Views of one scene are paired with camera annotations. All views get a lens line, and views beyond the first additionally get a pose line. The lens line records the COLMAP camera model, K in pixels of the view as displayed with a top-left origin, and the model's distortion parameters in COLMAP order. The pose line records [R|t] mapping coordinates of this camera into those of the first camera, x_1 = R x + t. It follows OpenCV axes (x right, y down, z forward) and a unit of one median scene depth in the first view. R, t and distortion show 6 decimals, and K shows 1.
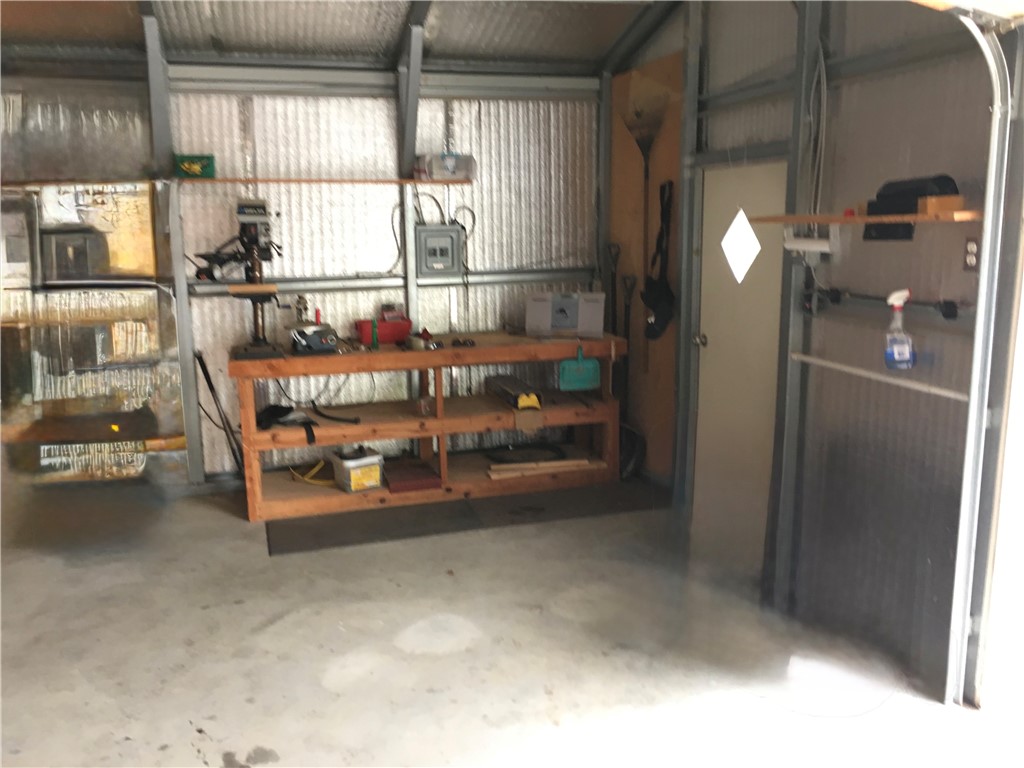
lens RADIAL K [[865.2, 0, 515.7], [0, 865.2, 381.5], [0, 0, 1]] dist [0.048161, -0.038759]
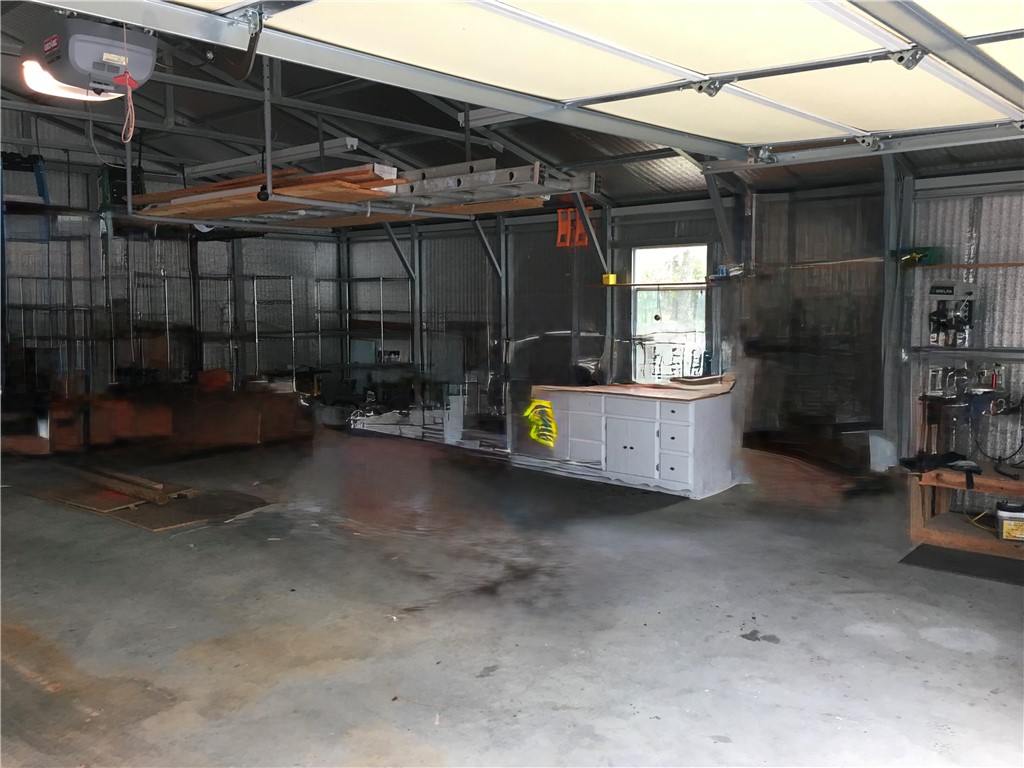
lens RADIAL K [[865.2, 0, 511.6], [0, 865.2, 379.9], [0, 0, 1]] dist [0.048161, -0.038759]
pose [[0.527920, 0.092000, -0.844297, 0.502792], [-0.164380, 0.986386, 0.004700, 0.028693], [0.833235, 0.136304, 0.535855, -0.191230]]
